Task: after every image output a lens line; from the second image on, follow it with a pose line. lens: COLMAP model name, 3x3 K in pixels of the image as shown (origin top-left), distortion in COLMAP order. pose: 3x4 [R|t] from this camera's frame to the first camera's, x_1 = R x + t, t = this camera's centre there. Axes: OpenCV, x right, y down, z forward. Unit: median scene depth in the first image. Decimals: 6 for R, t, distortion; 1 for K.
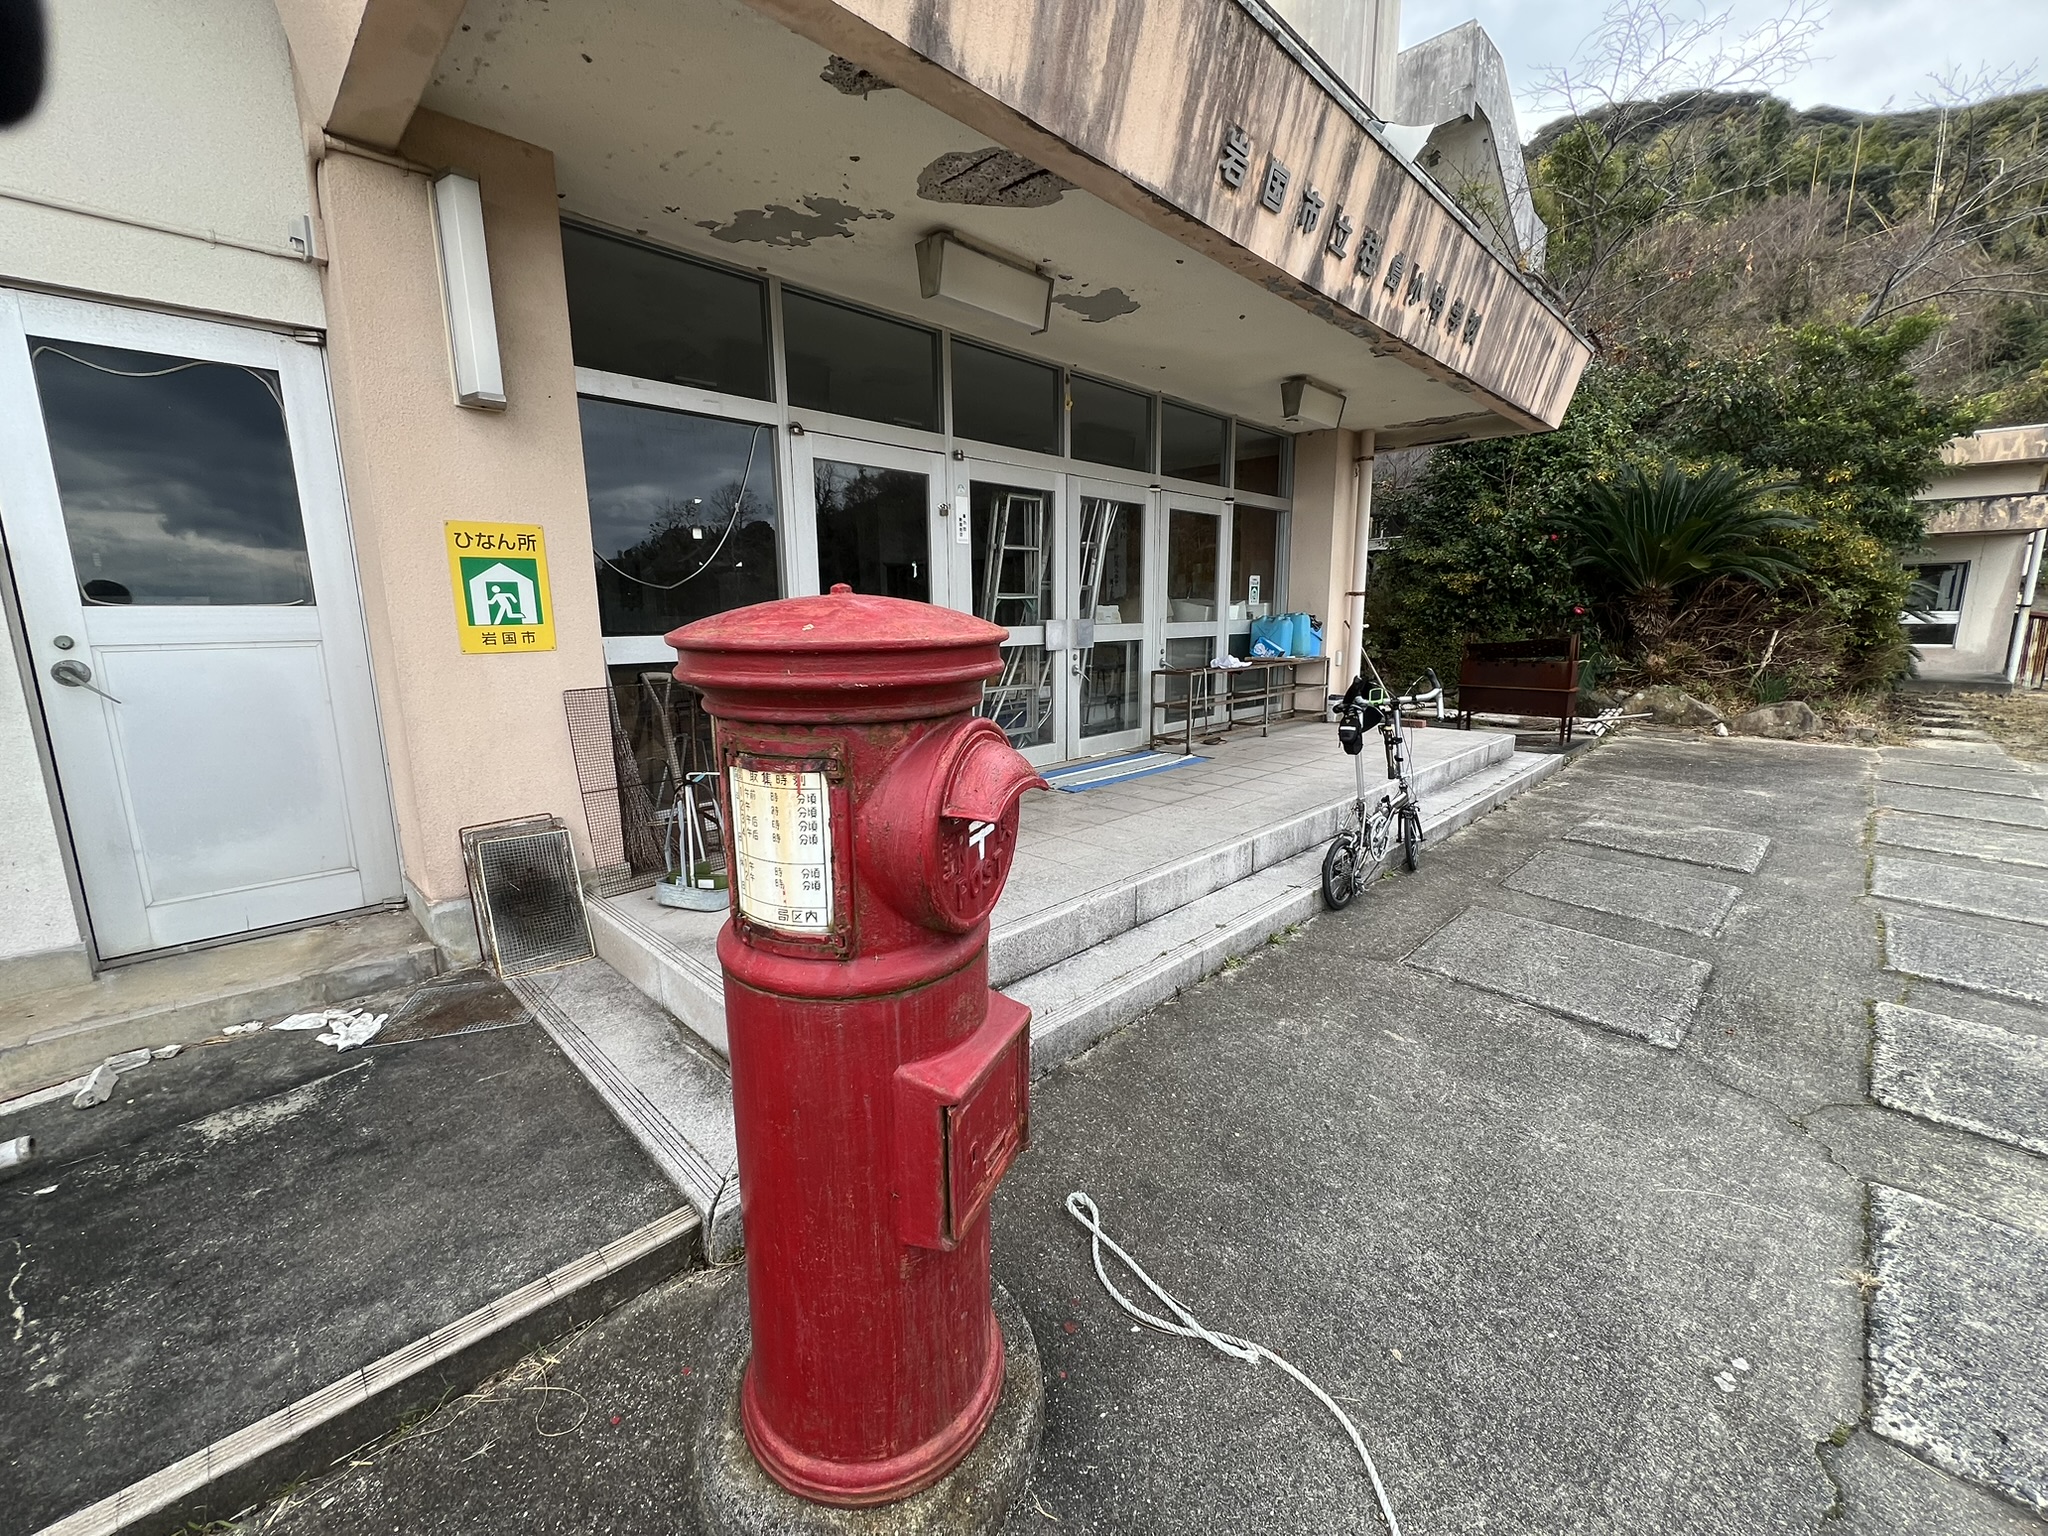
lens RADIAL K [[812.3, 0, 1020.3], [0, 812.3, 757.0], [0, 0, 1]] dist [-0.001188, -0.000006]
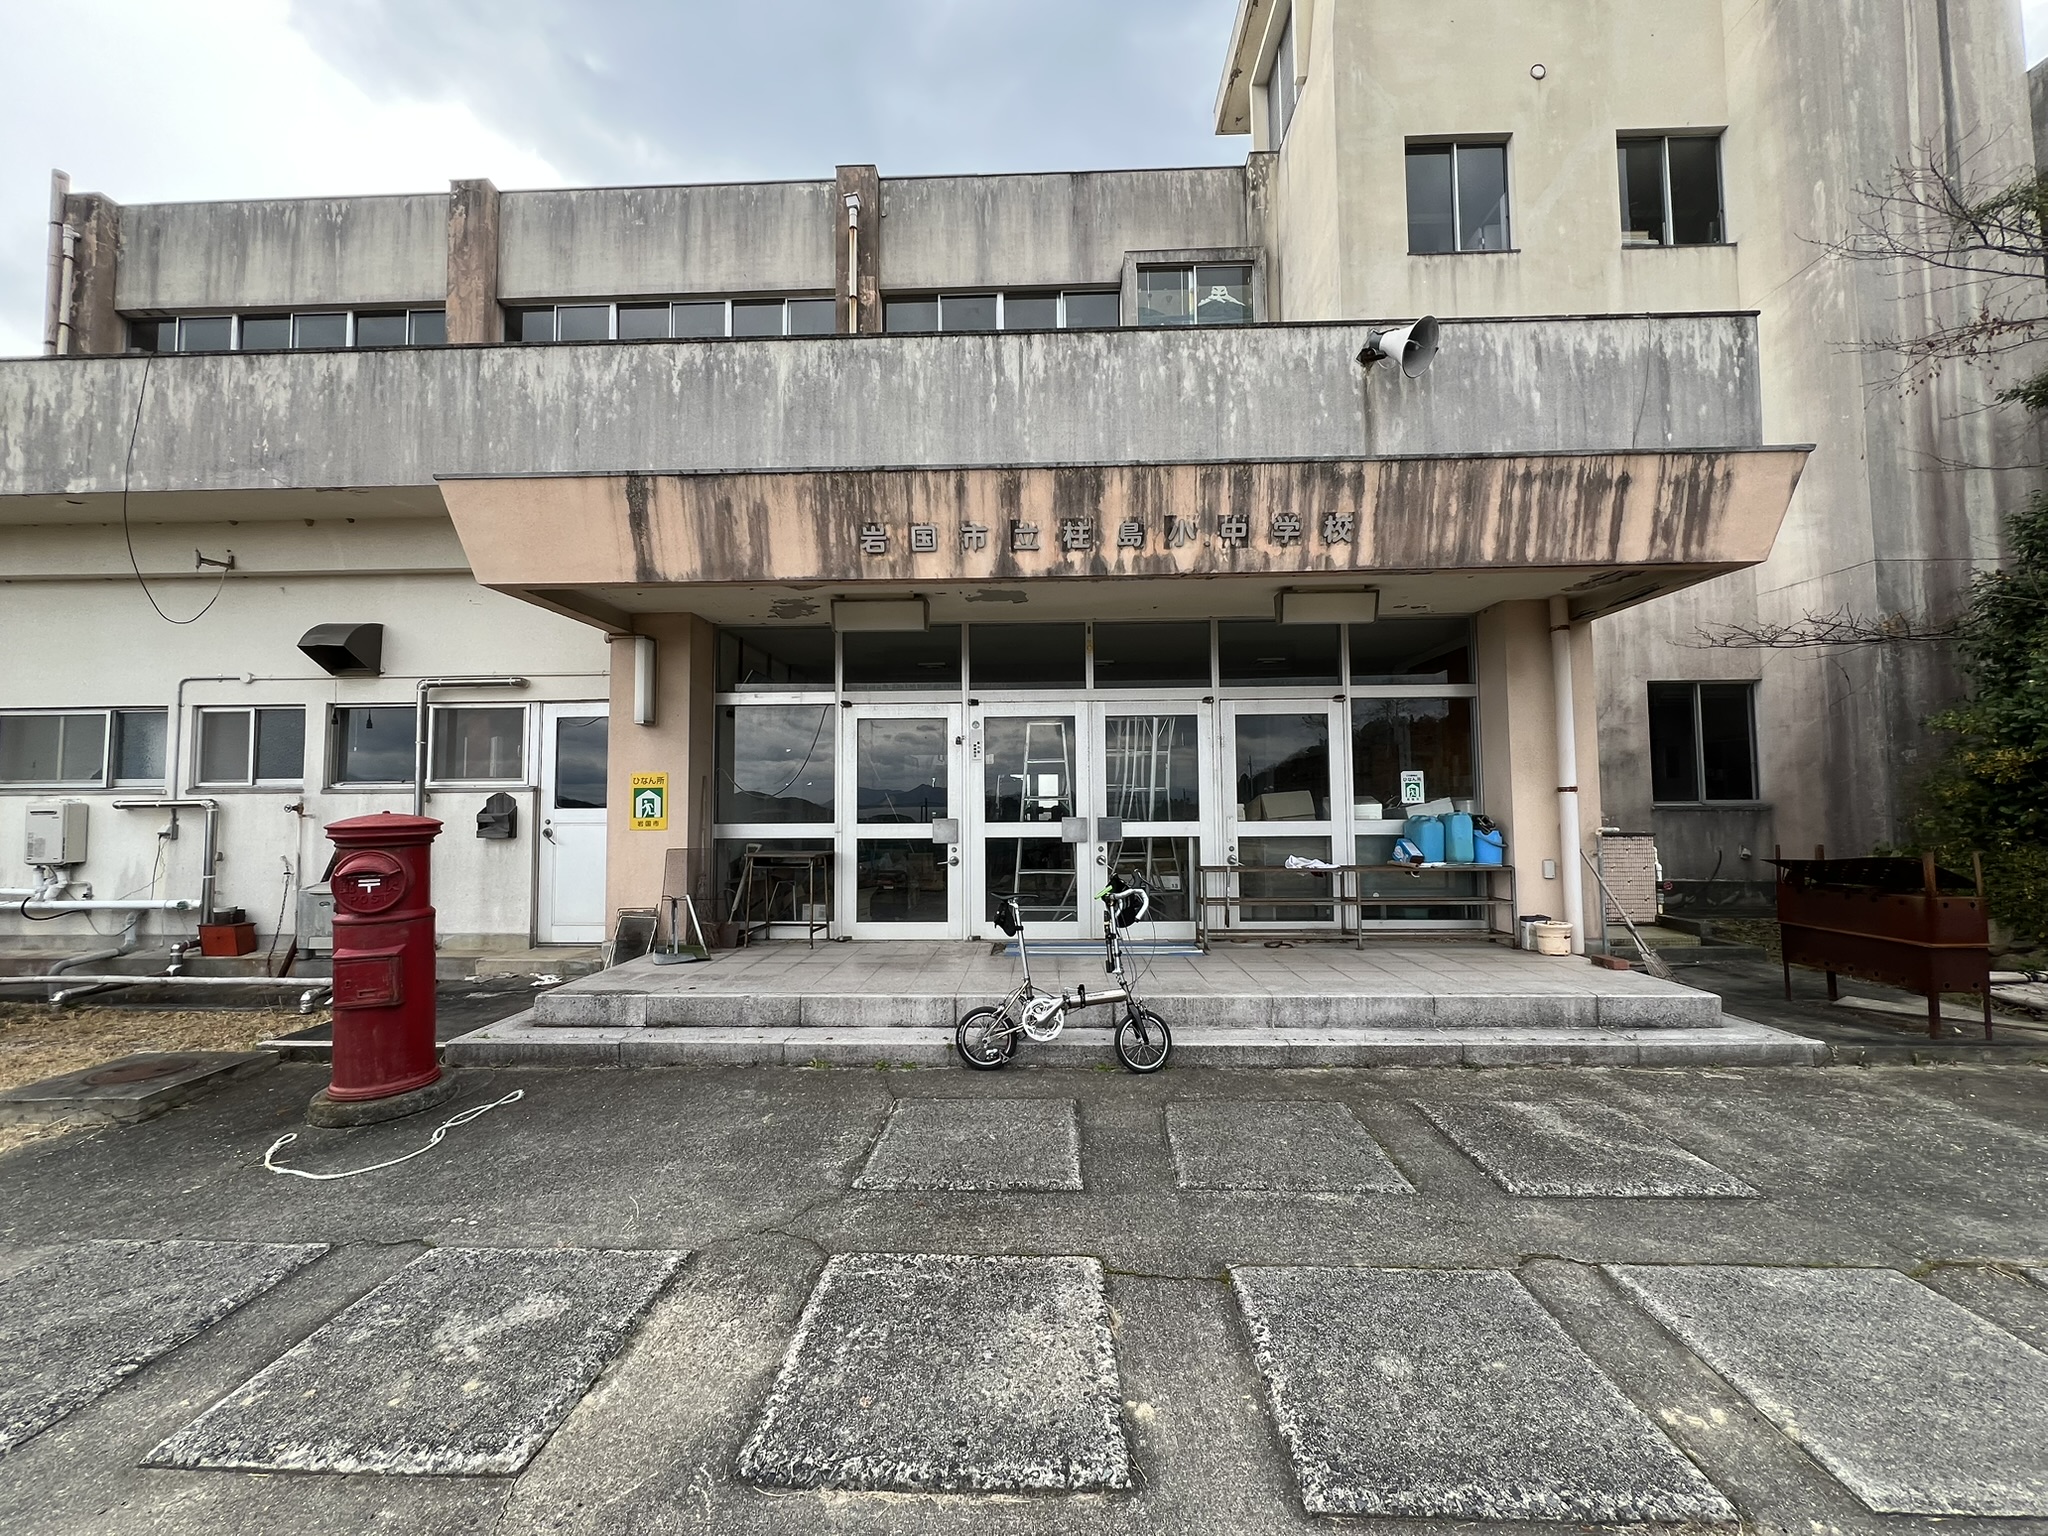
lens RADIAL K [[812.3, 0, 1032.2], [0, 812.3, 761.6], [0, 0, 1]] dist [-0.001188, -0.000006]
pose [[0.689095, -0.034391, -0.723855, 1.363747], [-0.127519, 0.977532, -0.167838, -0.060375], [0.713364, 0.207962, 0.669227, 0.193387]]
